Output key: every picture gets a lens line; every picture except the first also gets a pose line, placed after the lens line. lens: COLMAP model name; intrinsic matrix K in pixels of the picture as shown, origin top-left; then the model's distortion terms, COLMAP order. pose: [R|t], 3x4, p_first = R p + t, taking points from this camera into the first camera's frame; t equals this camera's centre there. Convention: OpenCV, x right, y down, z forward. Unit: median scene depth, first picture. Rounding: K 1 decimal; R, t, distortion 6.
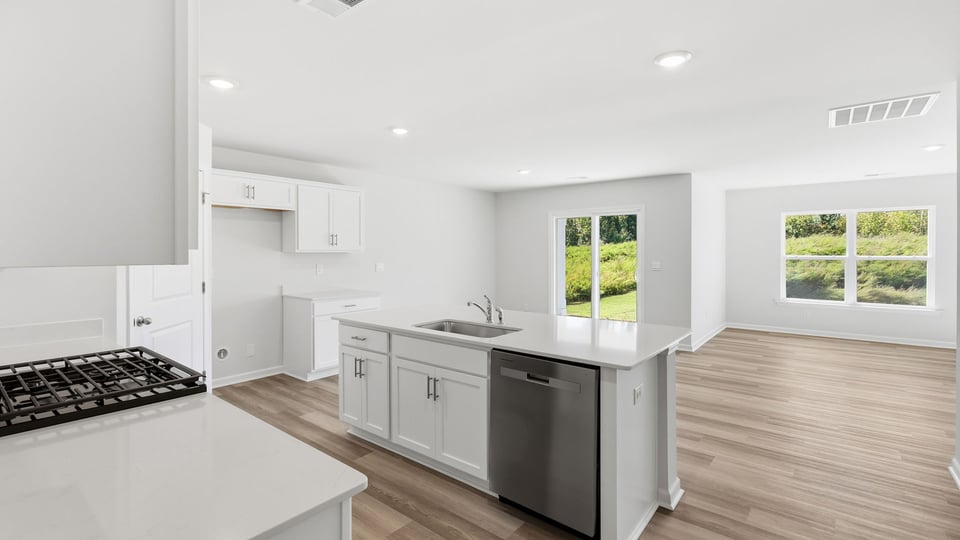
lens RADIAL K [[438.7, 0, 477.1], [0, 438.7, 254.7], [0, 0, 1]] dist [-0.010151, 0.003806]
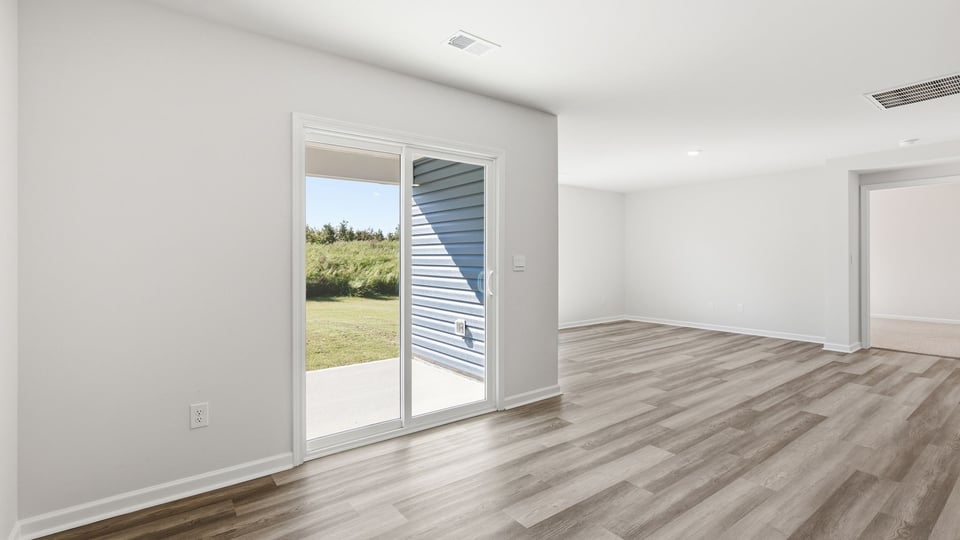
lens RADIAL K [[438.7, 0, 479.3], [0, 438.7, 264.6], [0, 0, 1]] dist [-0.010151, 0.003806]
pose [[0.235497, -0.019391, 0.971682, -0.196300], [0.007899, 0.999806, 0.018038, 0.022608], [-0.971843, 0.003428, 0.235605, 1.166048]]
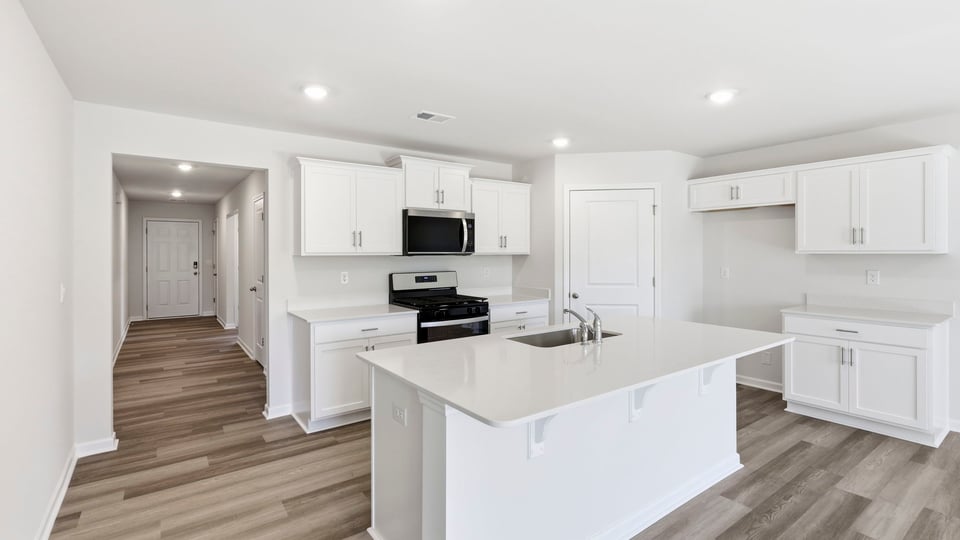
lens RADIAL K [[438.7, 0, 481.1], [0, 438.7, 259.9], [0, 0, 1]] dist [-0.010151, 0.003806]
pose [[-0.248163, 0.014513, -0.968610, 0.515605], [-0.005597, 0.999850, 0.016415, -0.003558], [0.968702, 0.009495, -0.248044, 0.604893]]
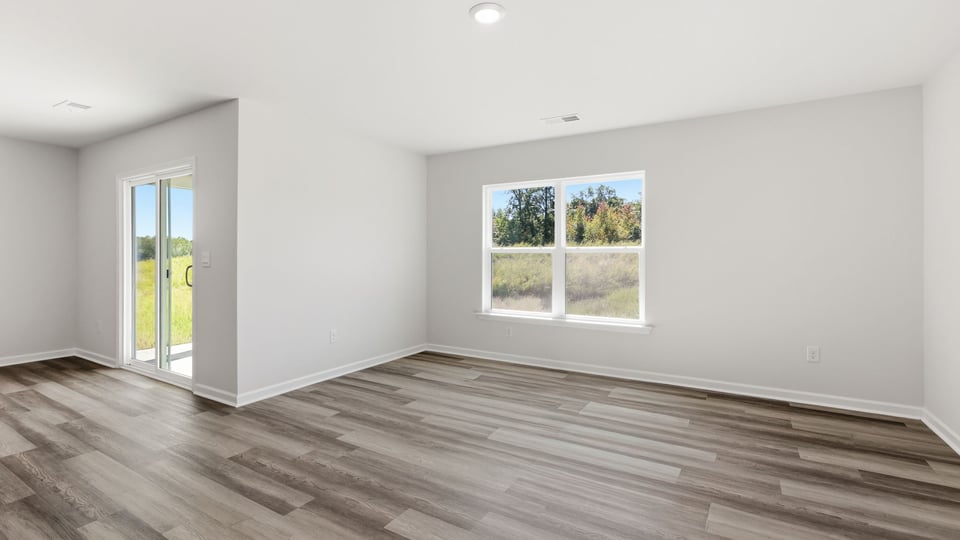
lens RADIAL K [[438.7, 0, 475.0], [0, 438.7, 257.2], [0, 0, 1]] dist [-0.010151, 0.003806]
pose [[0.989283, 0.004489, 0.145942, 0.867623], [-0.003753, 0.999979, -0.005313, 0.032056], [-0.145963, 0.004708, 0.989279, 0.464003]]
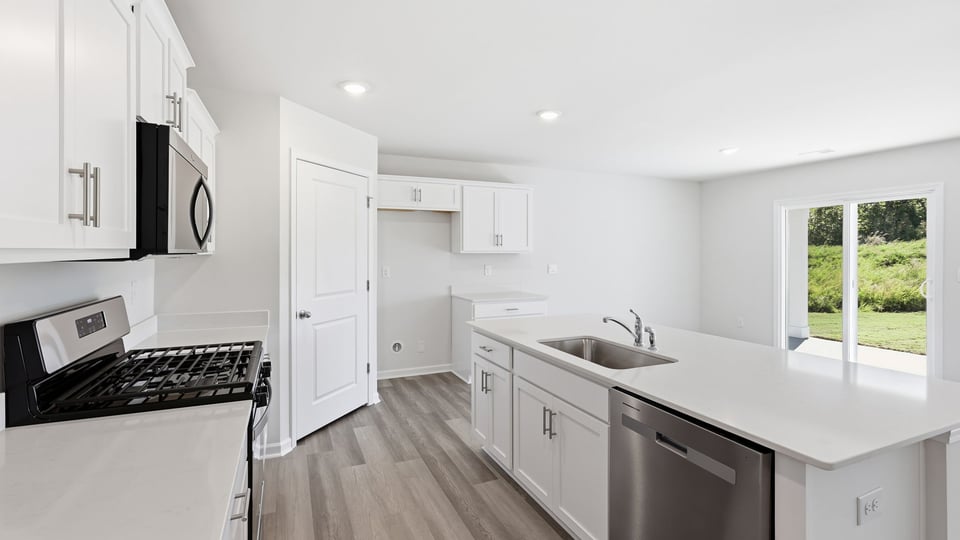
lens RADIAL K [[438.7, 0, 476.5], [0, 438.7, 255.0], [0, 0, 1]] dist [-0.010151, 0.003806]
pose [[0.888053, 0.003863, -0.459725, 0.077811], [-0.004404, 0.999990, -0.000104, -0.000922], [0.459720, 0.002117, 0.888062, 0.118939]]
